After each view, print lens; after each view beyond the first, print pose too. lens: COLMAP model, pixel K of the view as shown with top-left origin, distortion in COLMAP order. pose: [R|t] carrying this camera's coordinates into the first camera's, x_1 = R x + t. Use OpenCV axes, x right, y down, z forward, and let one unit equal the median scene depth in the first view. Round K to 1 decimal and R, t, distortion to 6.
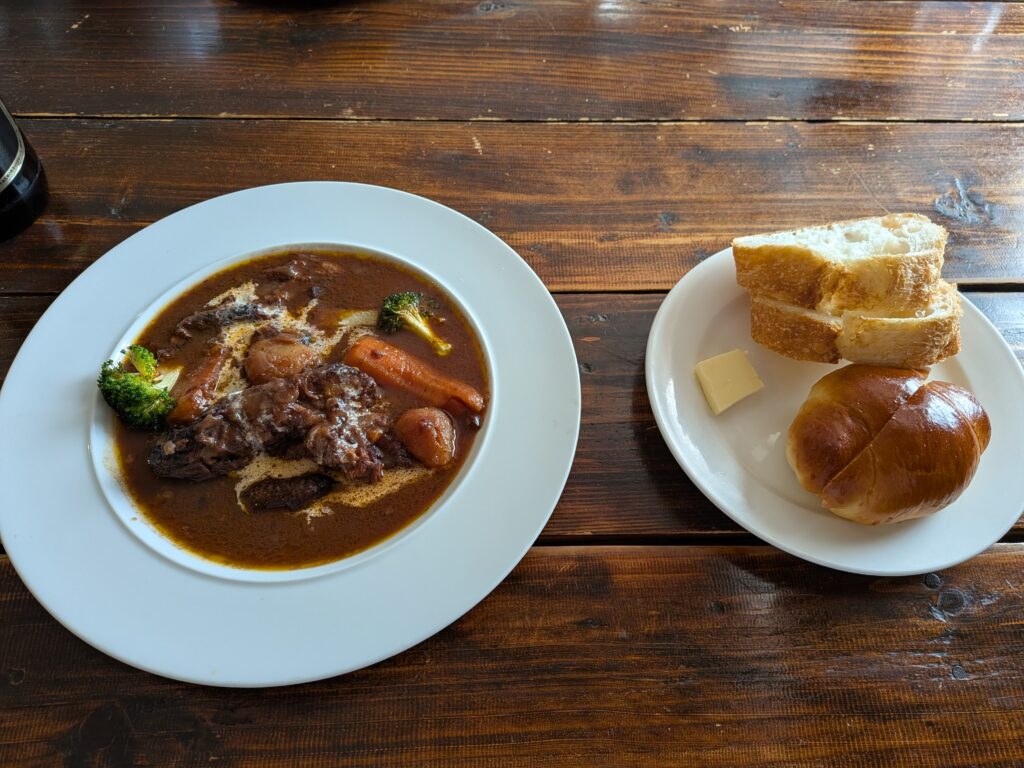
lens RADIAL K [[762.1, 0, 512.0], [0, 762.1, 384.0], [0, 0, 1]] dist [0.110117, -0.131979]
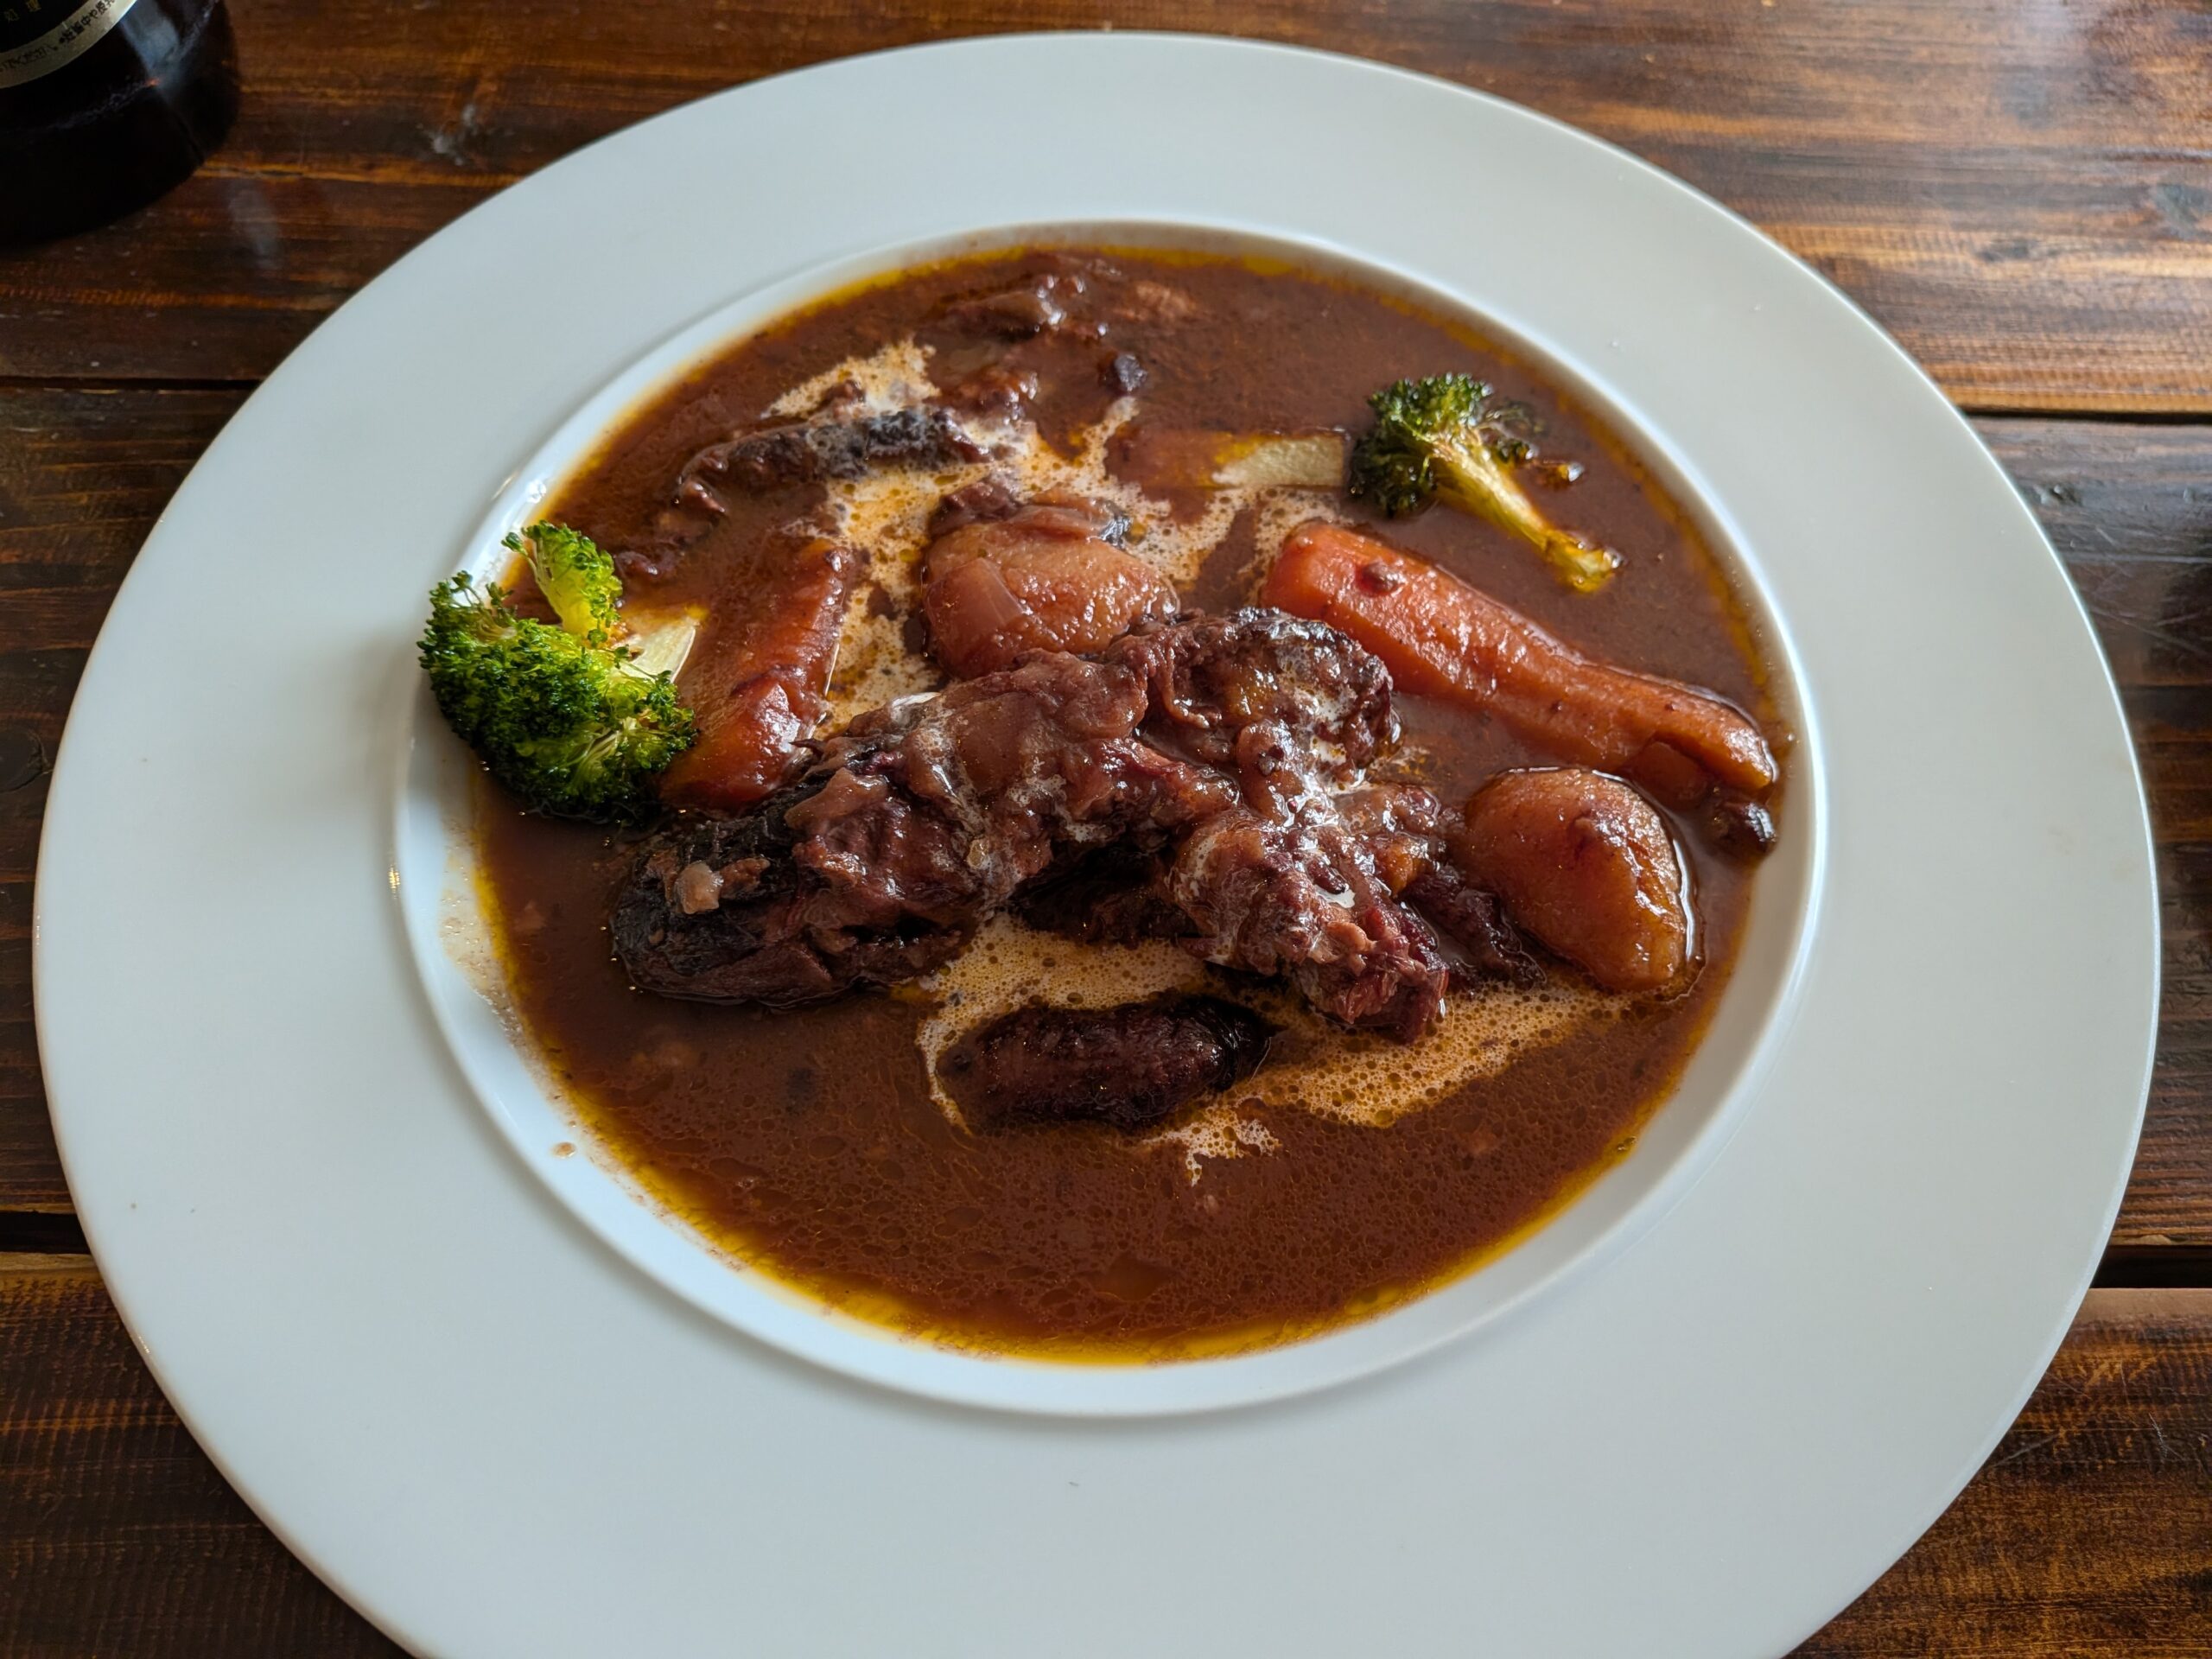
lens RADIAL K [[1526.4, 0, 1106.0], [0, 1526.4, 829.5], [0, 0, 1]] dist [0.095700, -0.116132]
pose [[0.999608, 0.025051, -0.012472, -0.272876], [-0.024624, 0.999142, 0.033297, 0.037762], [0.013295, -0.032977, 0.999368, 0.435330]]
